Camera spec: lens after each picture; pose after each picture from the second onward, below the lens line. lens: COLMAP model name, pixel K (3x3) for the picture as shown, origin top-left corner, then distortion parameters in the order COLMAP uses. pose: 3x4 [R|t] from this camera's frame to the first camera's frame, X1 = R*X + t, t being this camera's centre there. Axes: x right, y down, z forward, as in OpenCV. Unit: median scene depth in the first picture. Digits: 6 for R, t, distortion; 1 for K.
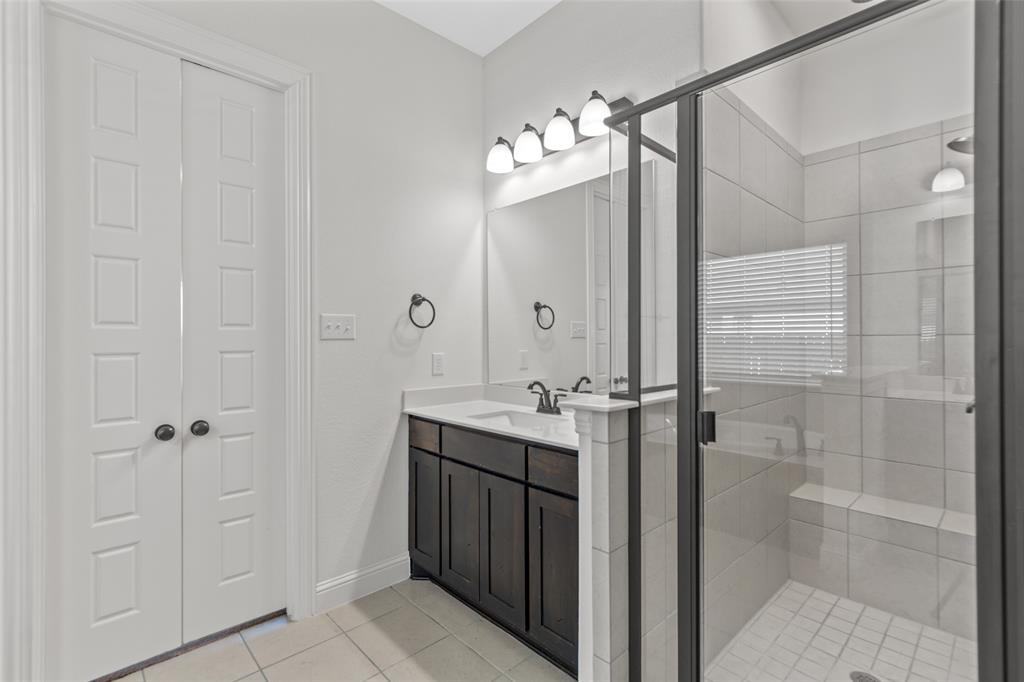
lens RADIAL K [[471.3, 0, 517.0], [0, 471.3, 335.6], [0, 0, 1]] dist [0.002765, 0.000500]
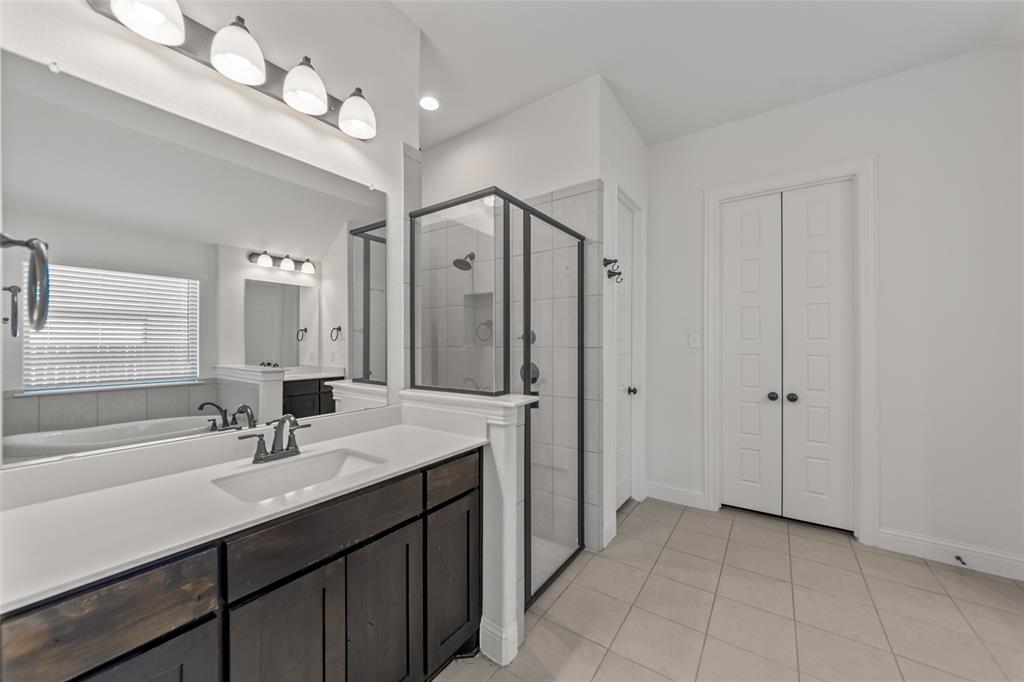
lens RADIAL K [[373.9, 0, 517.4], [0, 373.9, 339.9], [0, 0, 1]] dist [-0.007568, 0.002013]
pose [[-0.209288, 0.011788, 0.977783, -0.578775], [-0.008020, 0.999873, -0.013771, -0.009556], [-0.977821, -0.010724, -0.209167, 0.784565]]
